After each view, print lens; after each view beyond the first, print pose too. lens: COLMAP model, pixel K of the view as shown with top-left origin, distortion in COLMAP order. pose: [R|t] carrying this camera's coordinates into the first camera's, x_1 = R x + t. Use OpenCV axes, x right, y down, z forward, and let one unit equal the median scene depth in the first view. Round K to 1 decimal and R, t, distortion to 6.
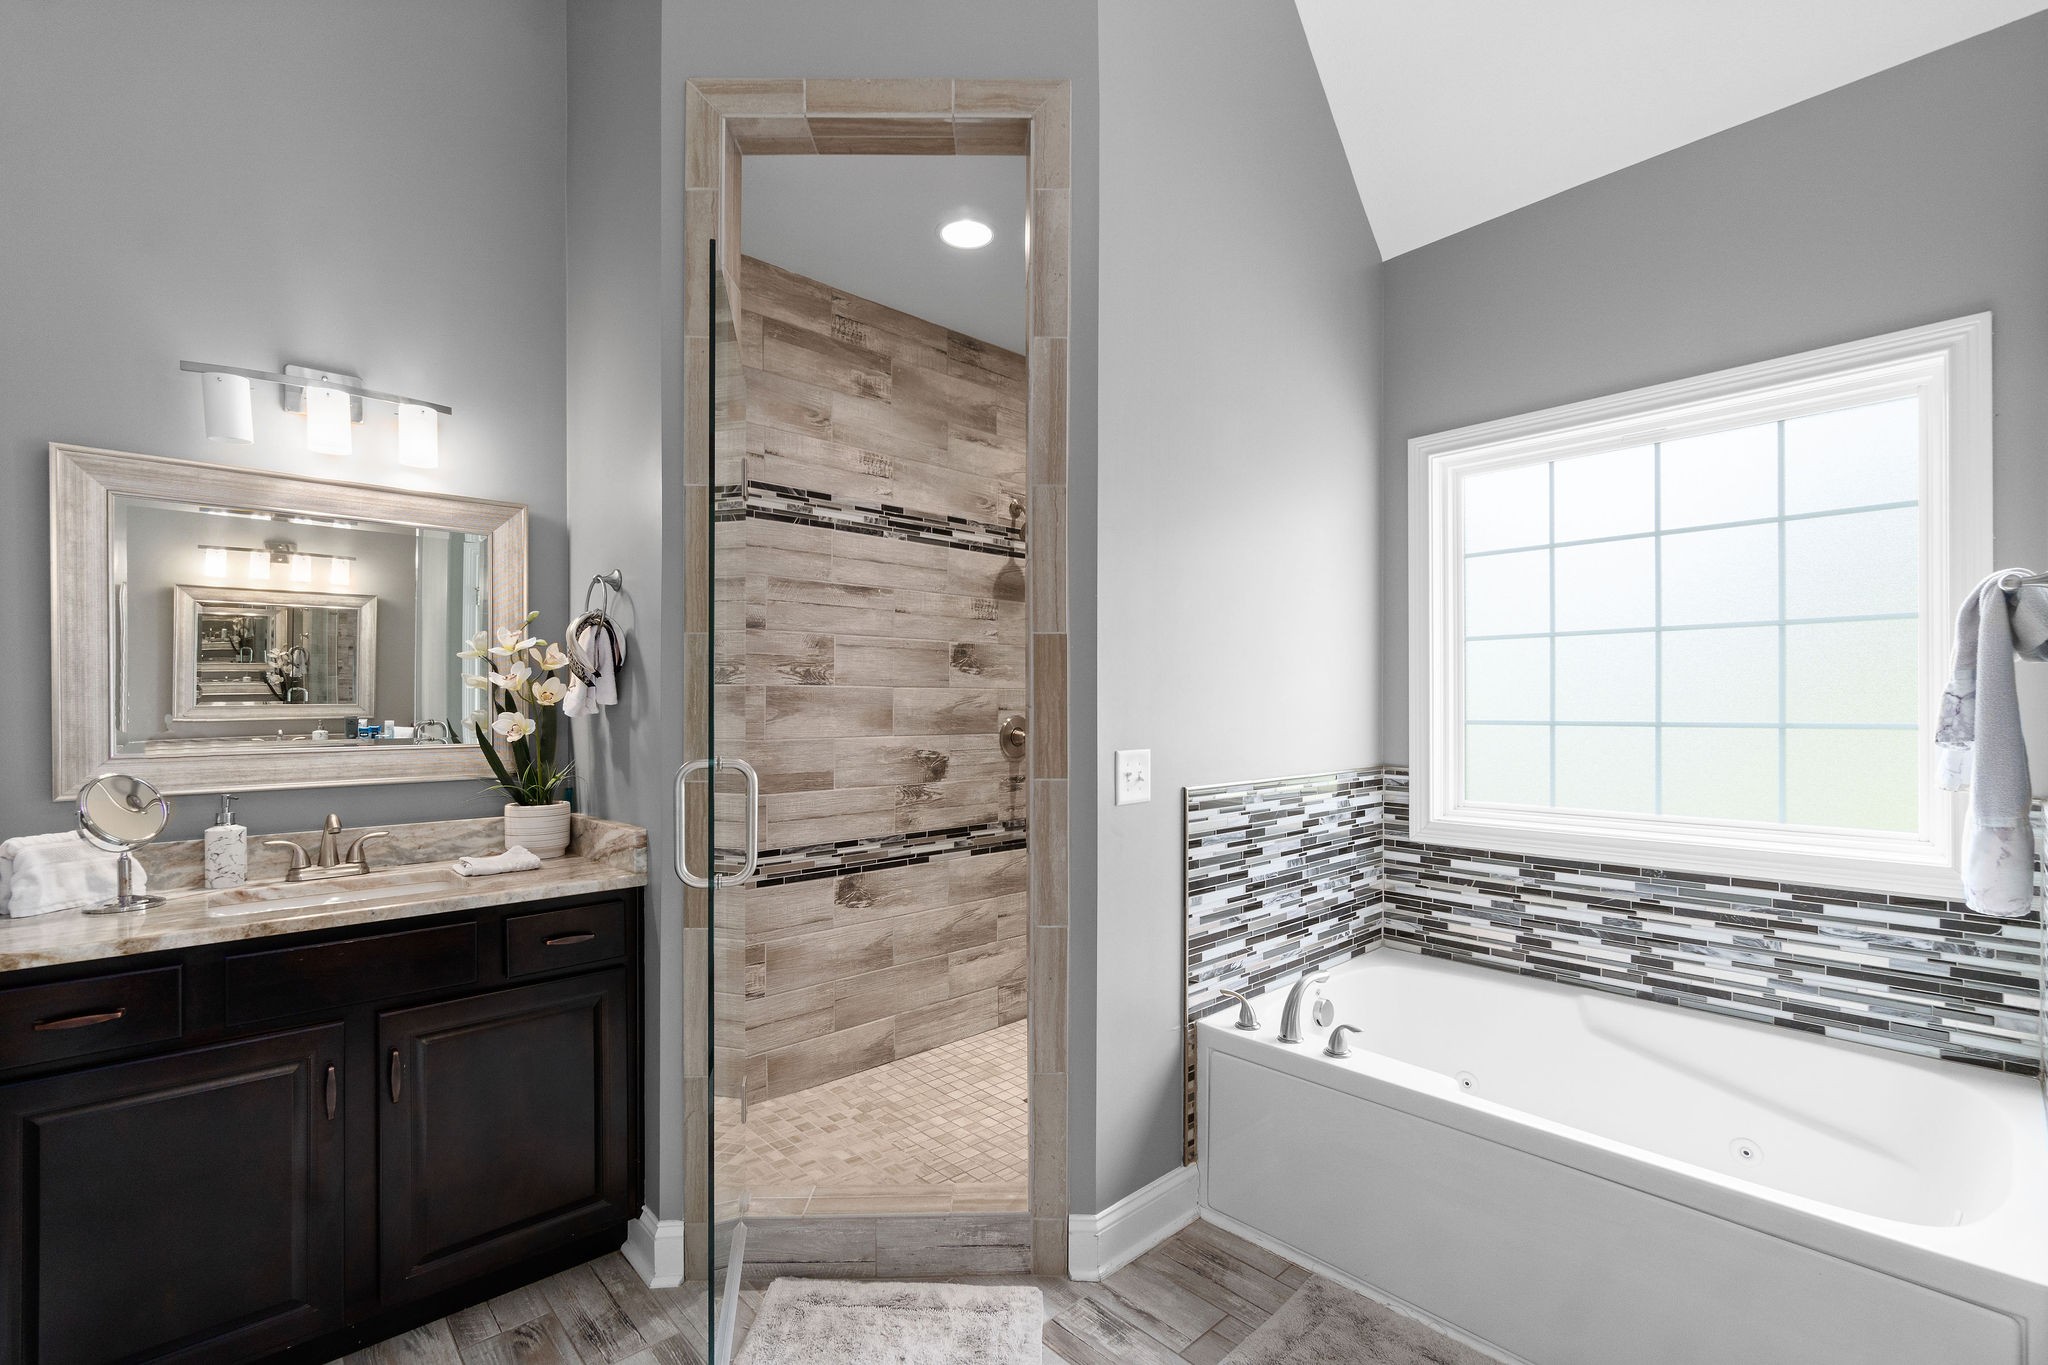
lens RADIAL K [[897.5, 0, 1024.9], [0, 897.5, 686.5], [0, 0, 1]] dist [-0.002211, -0.000045]
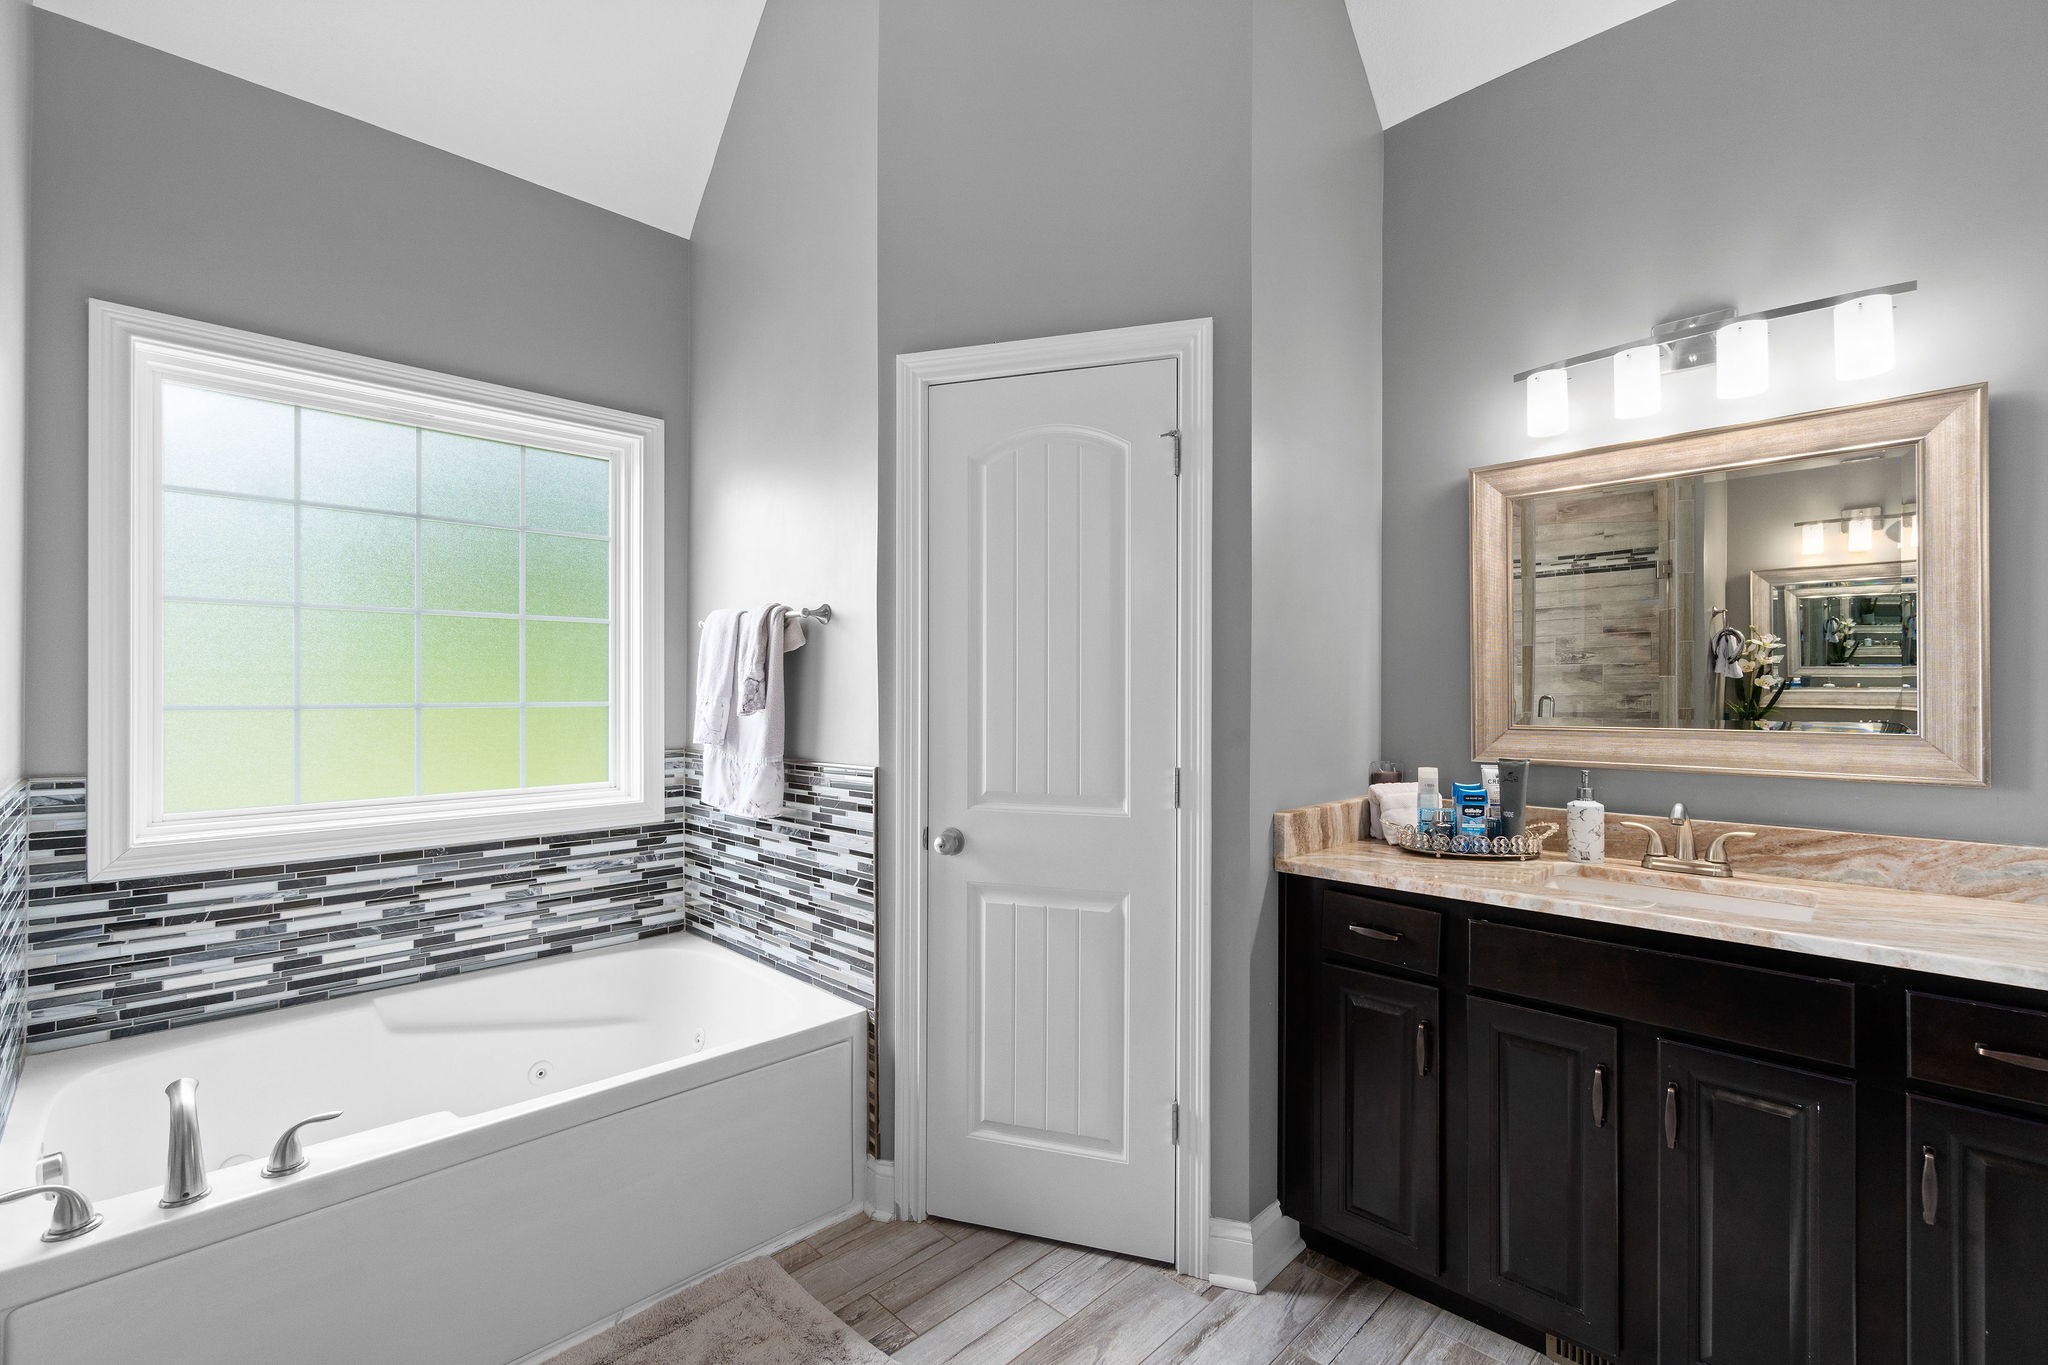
lens RADIAL K [[897.5, 0, 1024.9], [0, 897.5, 686.5], [0, 0, 1]] dist [-0.002211, -0.000045]
pose [[-0.026438, 0.003993, 0.999642, -0.323279], [-0.022640, 0.999733, -0.004592, 0.011347], [-0.999394, -0.022754, -0.026340, 0.365452]]
